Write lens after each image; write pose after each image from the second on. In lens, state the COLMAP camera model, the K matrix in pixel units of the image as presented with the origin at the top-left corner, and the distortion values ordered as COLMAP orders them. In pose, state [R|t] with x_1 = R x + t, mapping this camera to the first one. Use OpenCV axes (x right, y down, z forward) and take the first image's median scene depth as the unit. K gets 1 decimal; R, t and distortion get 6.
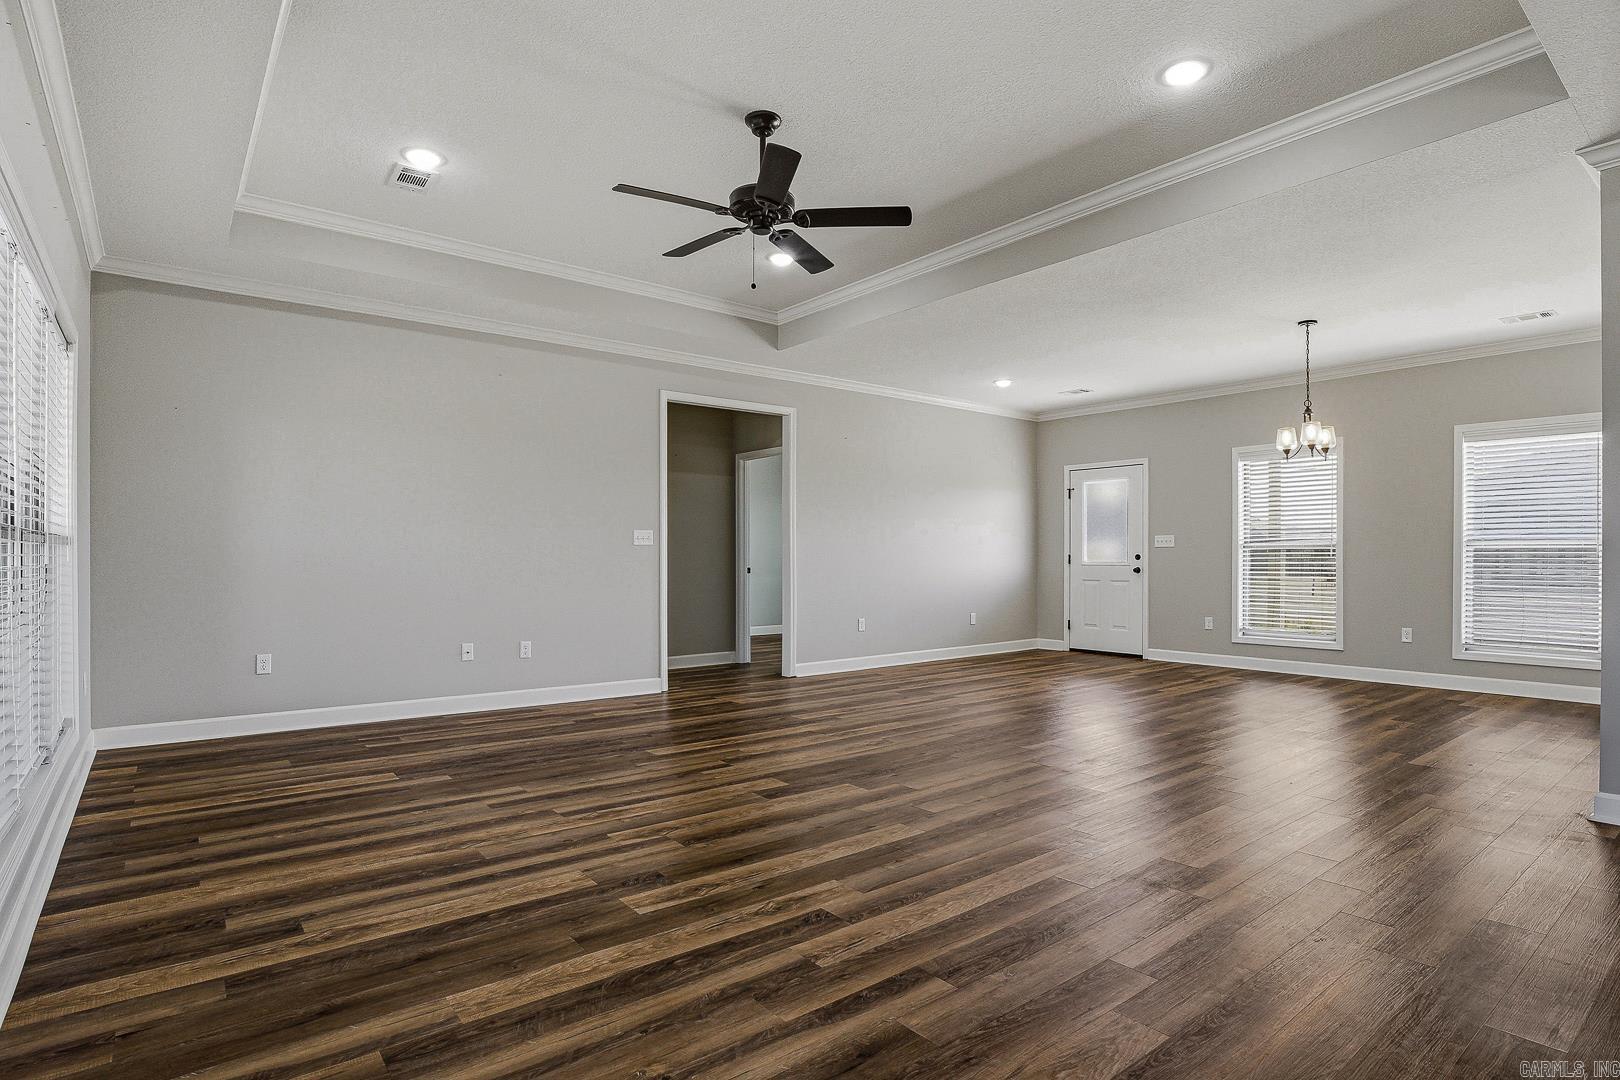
lens RADIAL K [[839.2, 0, 819.7], [0, 839.2, 550.3], [0, 0, 1]] dist [0.000741, 0.000500]
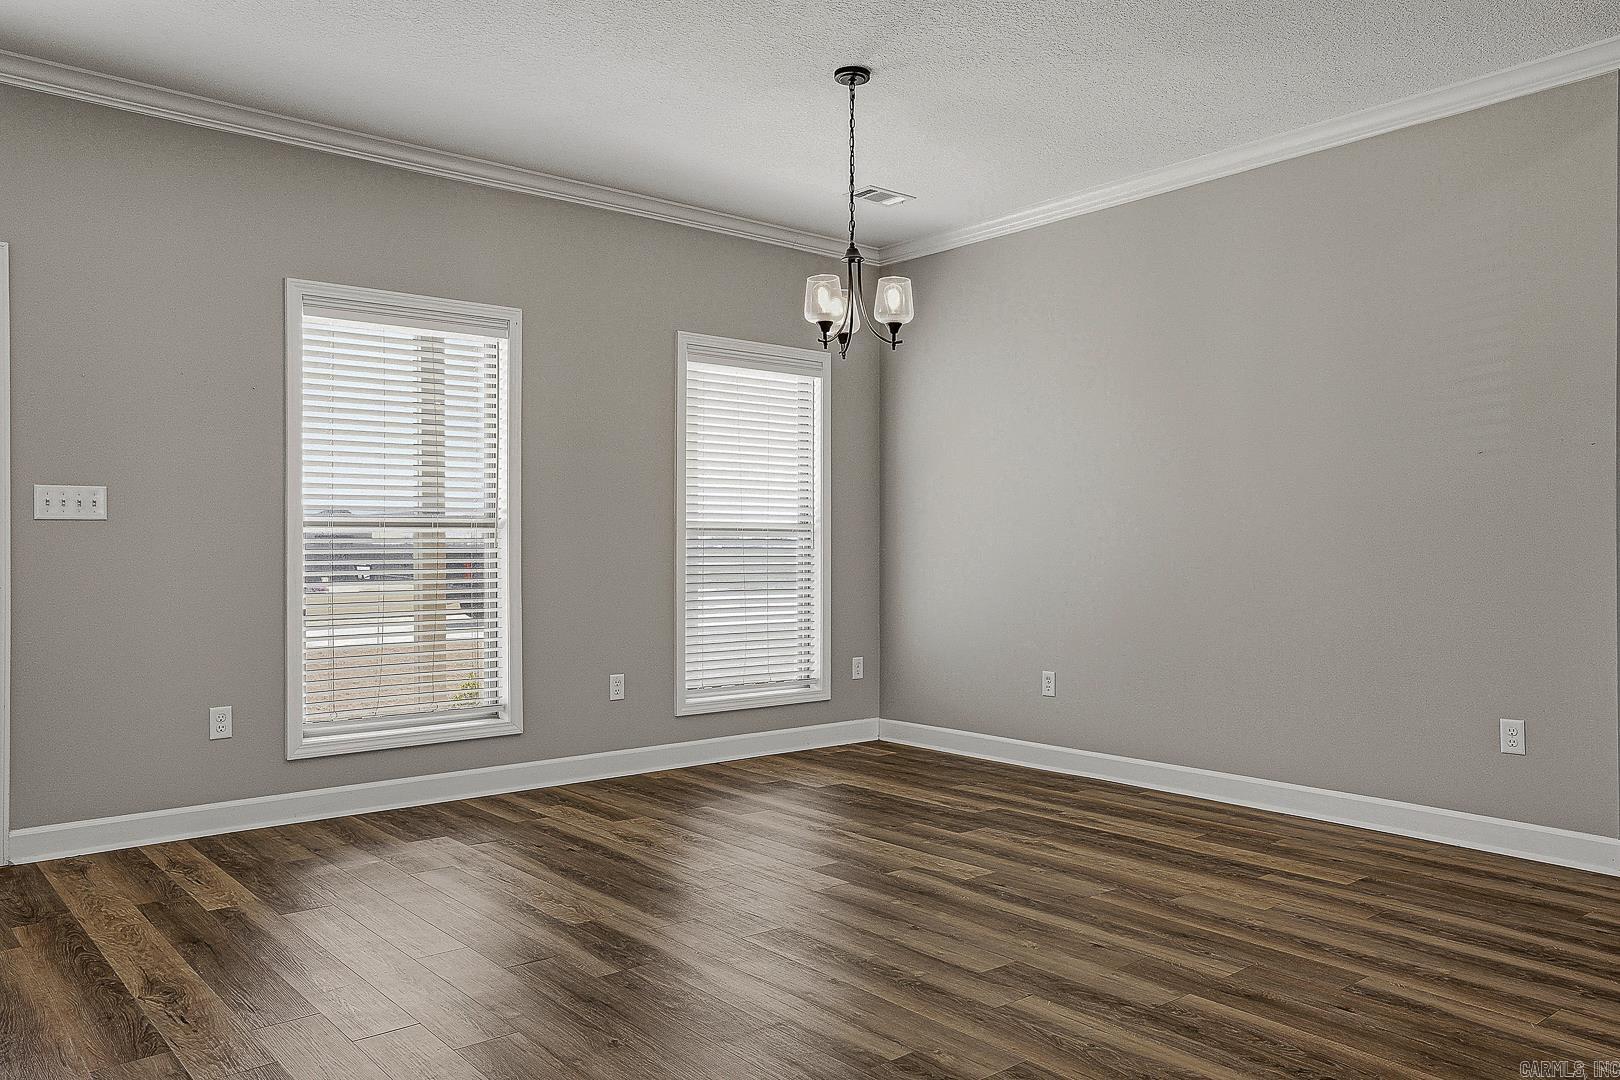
lens RADIAL K [[1195.2, 0, 804.6], [0, 1195.2, 532.8], [0, 0, 1]] dist [0.010846, 0.003300]
pose [[-0.025391, 0.012702, 0.999597, -0.157860], [-0.006877, 0.999893, -0.012880, 0.010925], [-0.999654, -0.007202, -0.025301, 1.343459]]
